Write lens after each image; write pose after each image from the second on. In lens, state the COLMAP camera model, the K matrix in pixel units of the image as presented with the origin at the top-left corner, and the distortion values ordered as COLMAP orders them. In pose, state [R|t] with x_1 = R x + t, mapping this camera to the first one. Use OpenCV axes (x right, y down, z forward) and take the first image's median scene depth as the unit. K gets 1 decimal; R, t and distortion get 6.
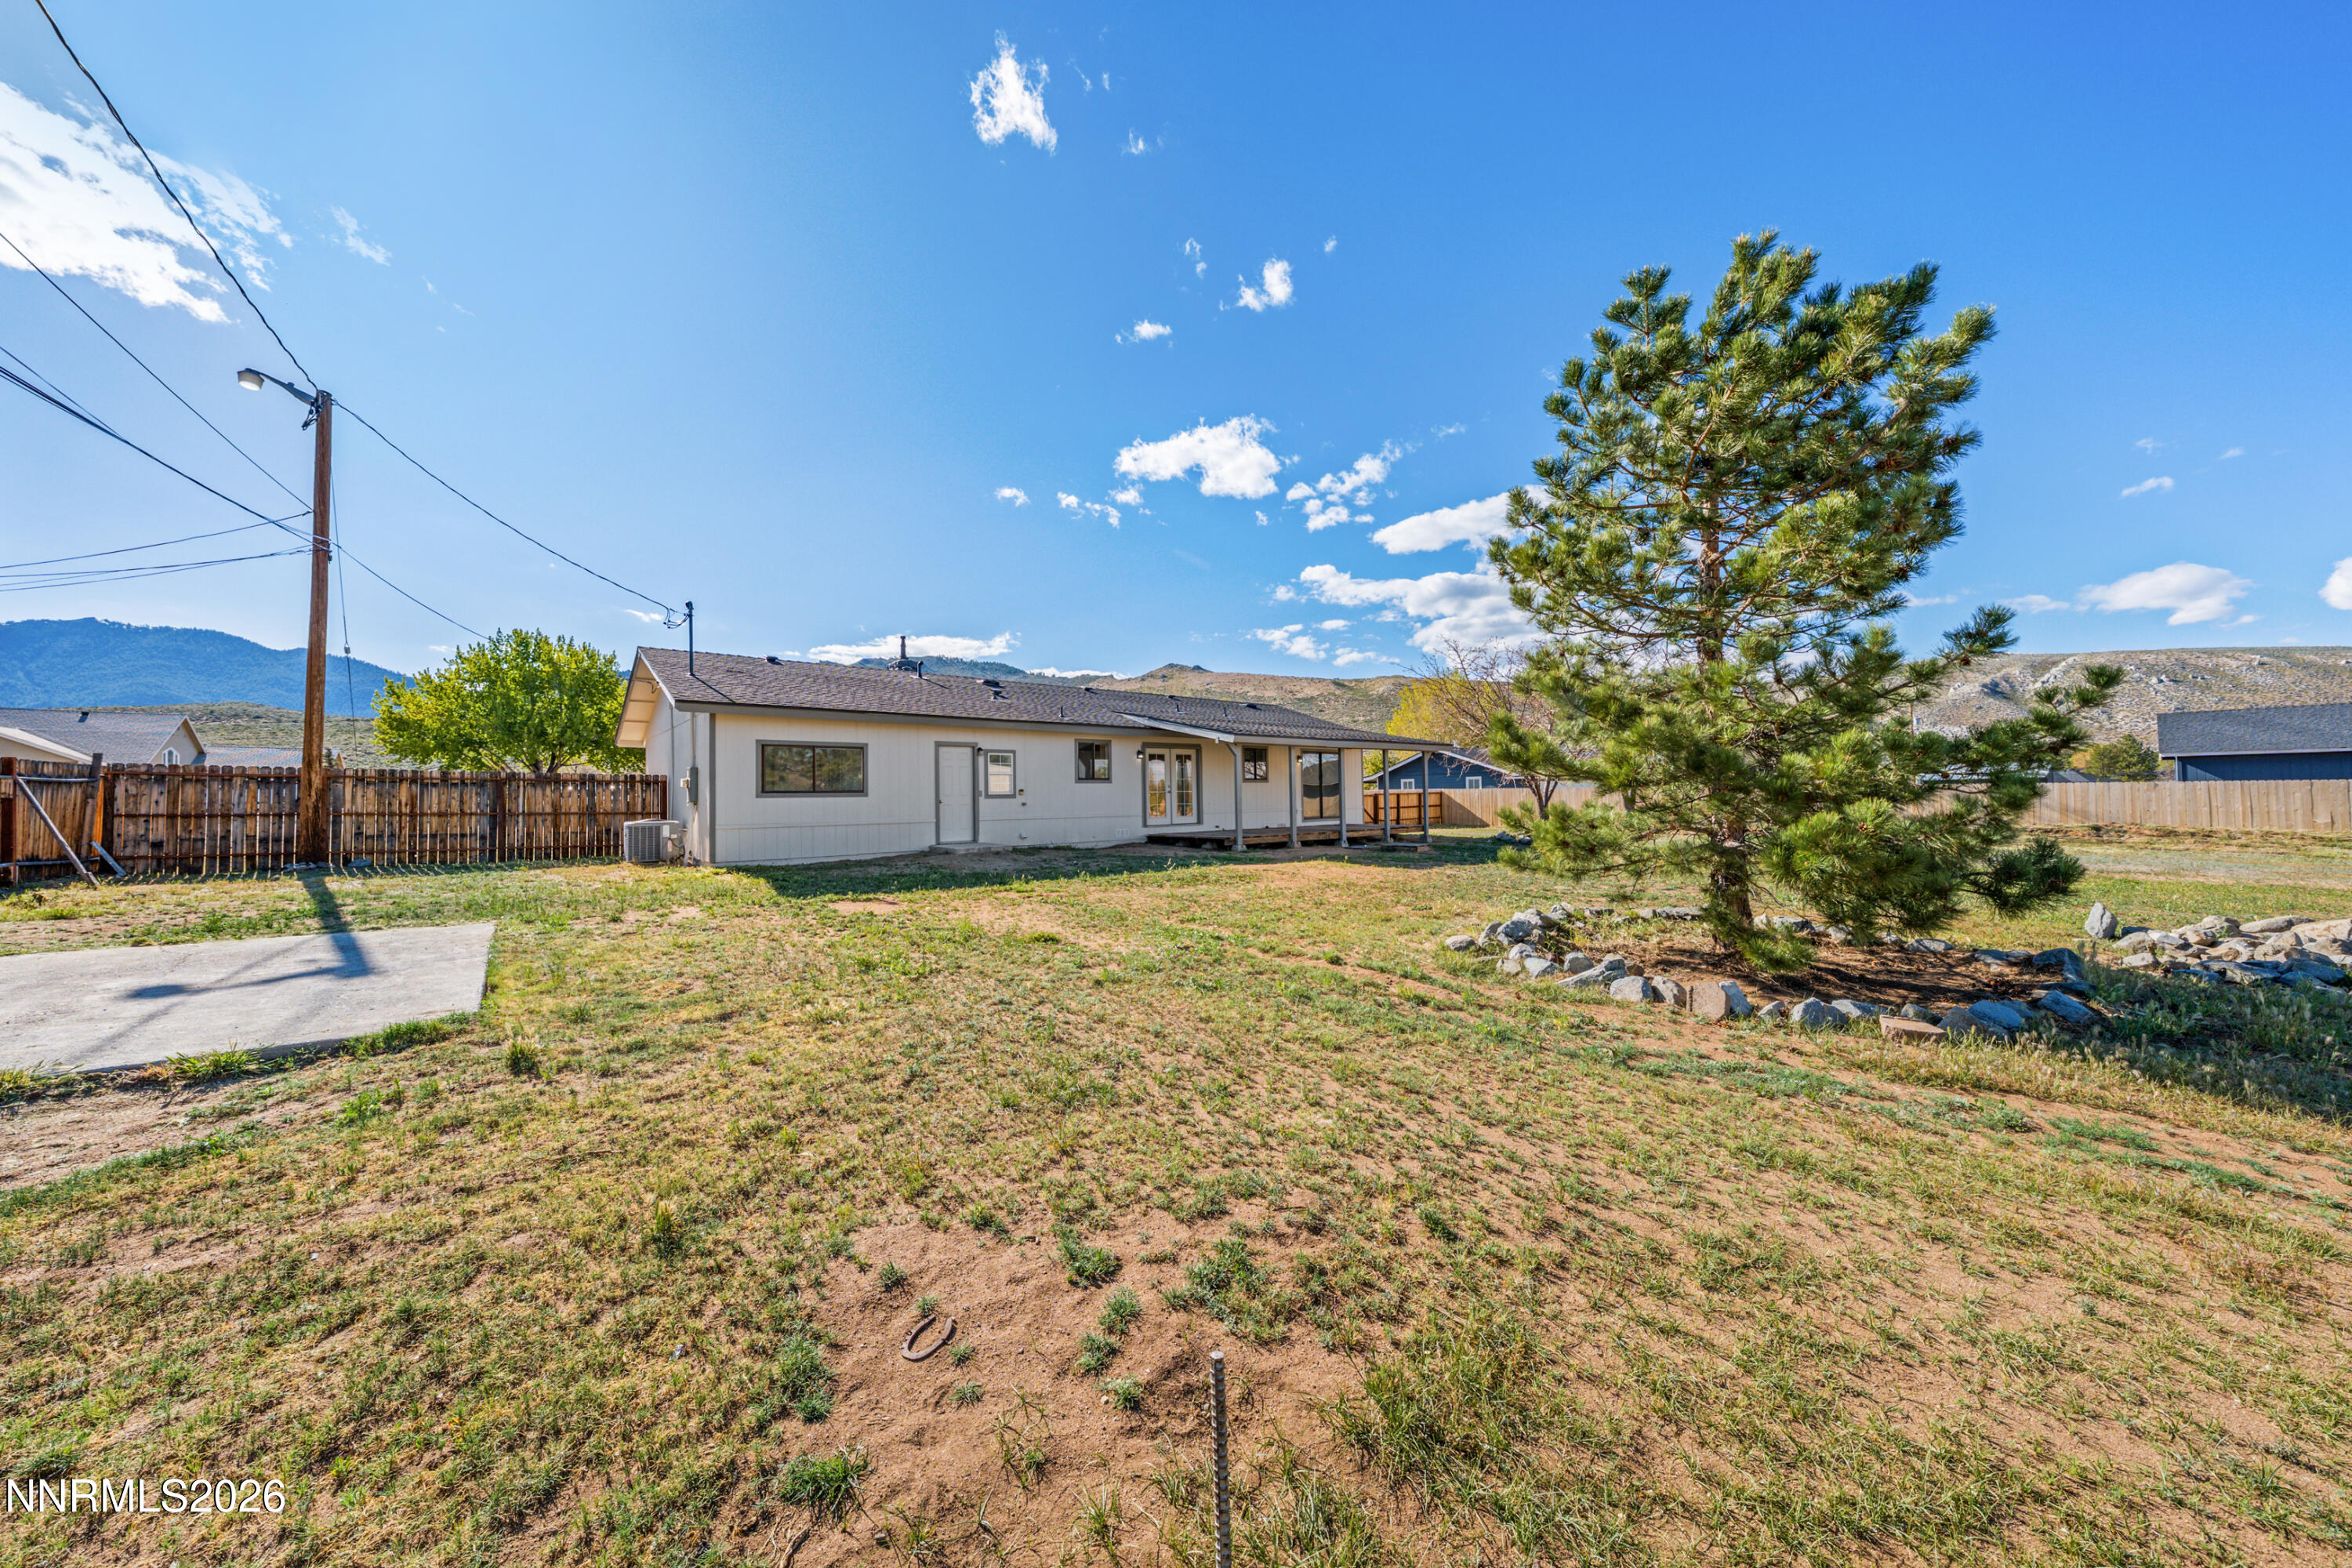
lens RADIAL K [[797.2, 0, 1175.6], [0, 797.2, 780.5], [0, 0, 1]] dist [-0.000254, -0.000159]
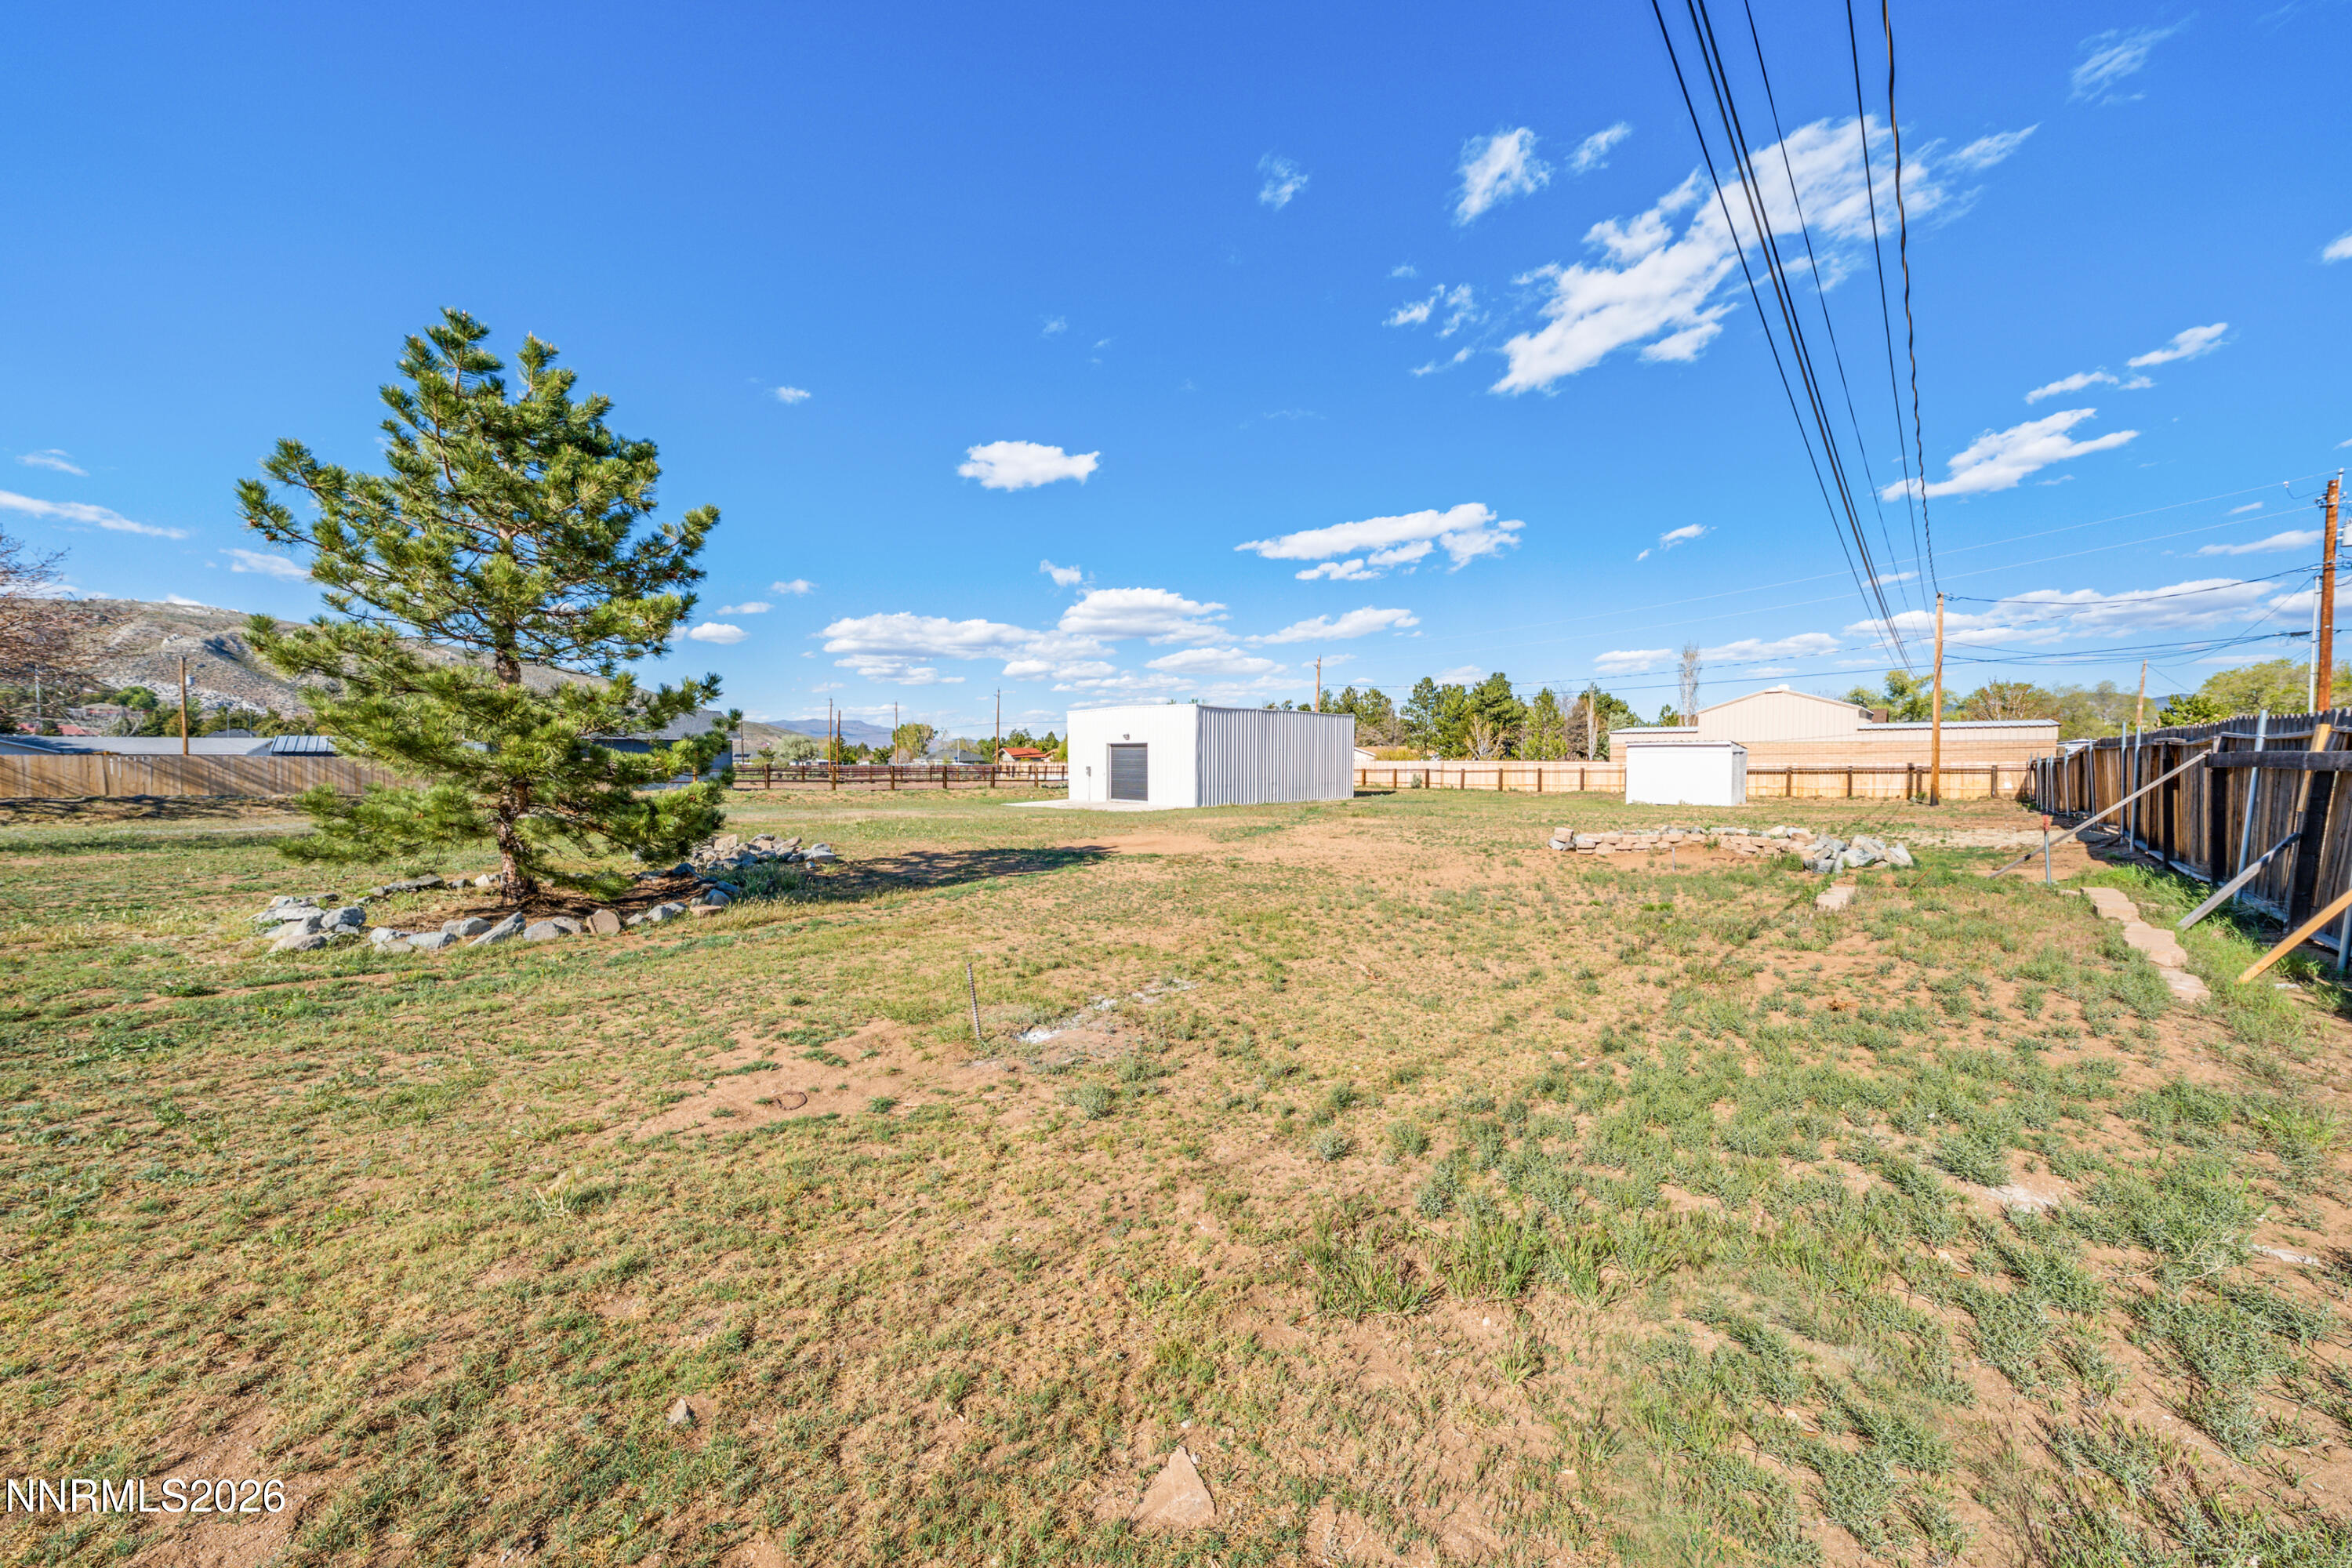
lens RADIAL K [[797.2, 0, 1175.6], [0, 797.2, 780.5], [0, 0, 1]] dist [-0.000254, -0.000159]
pose [[-0.106662, -0.018082, 0.994131, -1.333364], [-0.021885, 0.999635, 0.015834, -0.038359], [-0.994054, -0.020068, -0.107018, 0.214496]]
